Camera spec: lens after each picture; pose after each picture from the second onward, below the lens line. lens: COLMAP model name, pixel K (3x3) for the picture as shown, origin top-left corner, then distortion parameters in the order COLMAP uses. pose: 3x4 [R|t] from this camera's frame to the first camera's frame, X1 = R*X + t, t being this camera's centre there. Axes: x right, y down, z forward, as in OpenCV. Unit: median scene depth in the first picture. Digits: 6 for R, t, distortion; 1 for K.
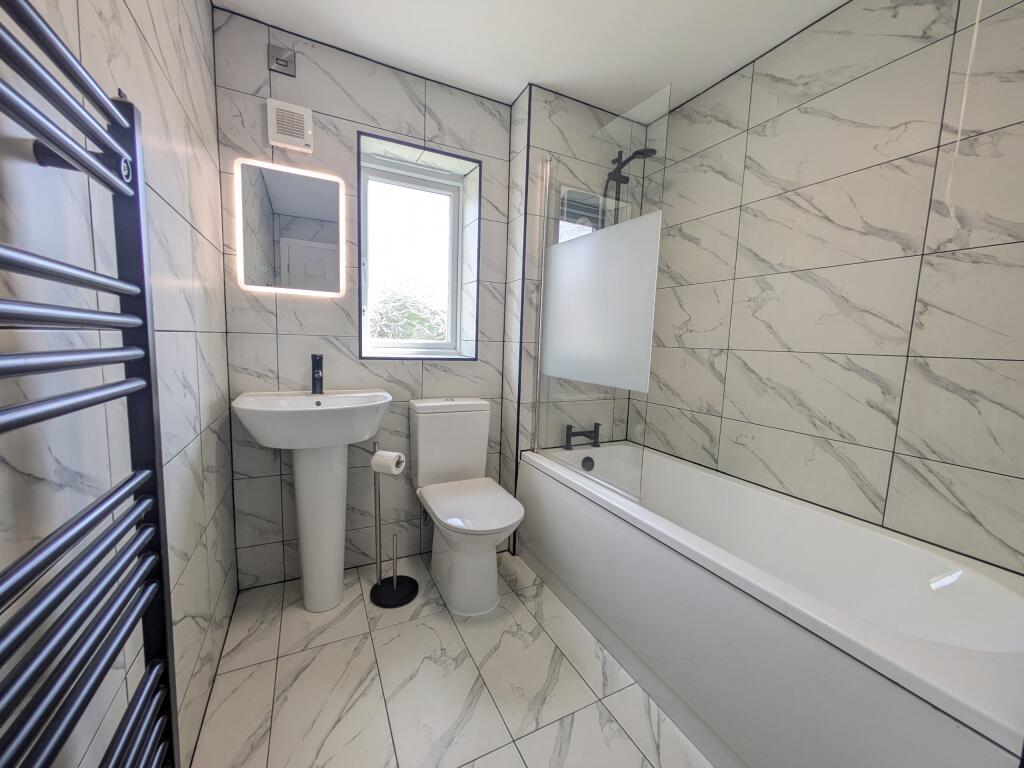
lens RADIAL K [[400.8, 0, 513.8], [0, 400.8, 384.0], [0, 0, 1]] dist [0.002035, 0.000093]
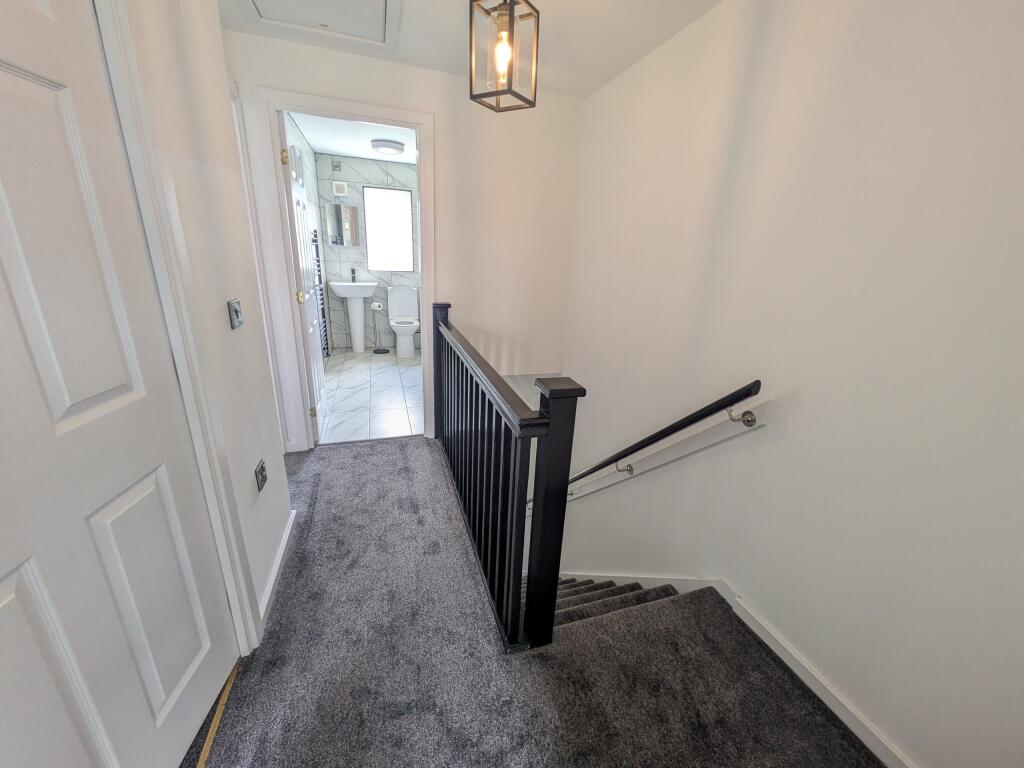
lens RADIAL K [[400.8, 0, 510.9], [0, 400.8, 388.2], [0, 0, 1]] dist [0.002035, 0.000093]
pose [[0.989279, 0.054624, -0.135438, 1.107189], [-0.026932, 0.979746, 0.198424, 0.172445], [0.143533, -0.192649, 0.970713, -1.871186]]
